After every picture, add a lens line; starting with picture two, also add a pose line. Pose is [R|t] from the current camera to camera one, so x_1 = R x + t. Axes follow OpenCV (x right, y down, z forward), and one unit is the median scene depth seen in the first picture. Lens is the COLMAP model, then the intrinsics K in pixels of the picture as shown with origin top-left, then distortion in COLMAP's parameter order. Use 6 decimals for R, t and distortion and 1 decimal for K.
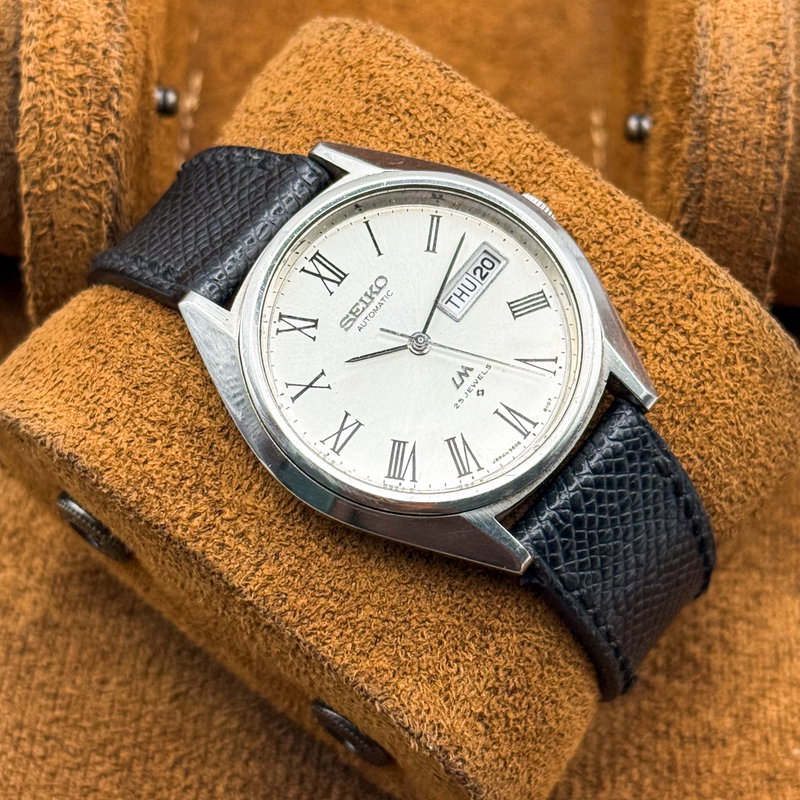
lens RADIAL K [[2176.7, 0, 400.0], [0, 2176.7, 400.0], [0, 0, 1]] dist [0.096813, 1.033490]
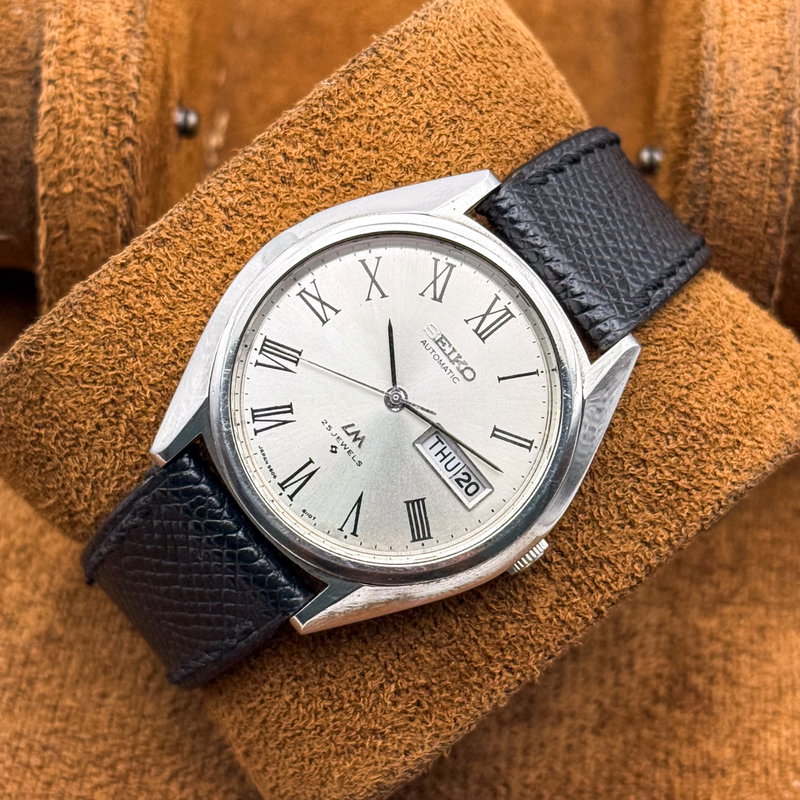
lens RADIAL K [[2176.7, 0, 400.0], [0, 2176.7, 400.0], [0, 0, 1]] dist [0.096813, 1.033490]
pose [[-0.205586, 0.971961, -0.114131, 0.117930], [-0.940678, -0.164096, 0.296980, -0.310525], [0.269924, 0.168415, 0.948039, 0.073662]]
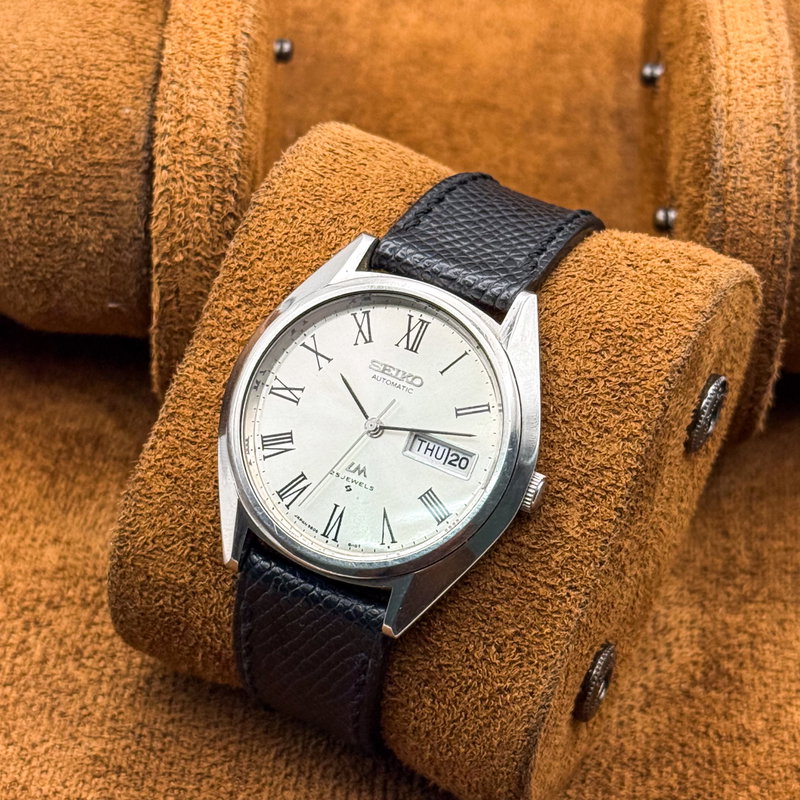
lens RADIAL K [[2176.7, 0, 400.0], [0, 2176.7, 400.0], [0, 0, 1]] dist [0.096813, 1.033490]
pose [[0.229334, 0.925143, -0.302517, 0.349409], [-0.817390, 0.351796, 0.456194, -0.571034], [0.528469, 0.142654, 0.836881, 0.012221]]
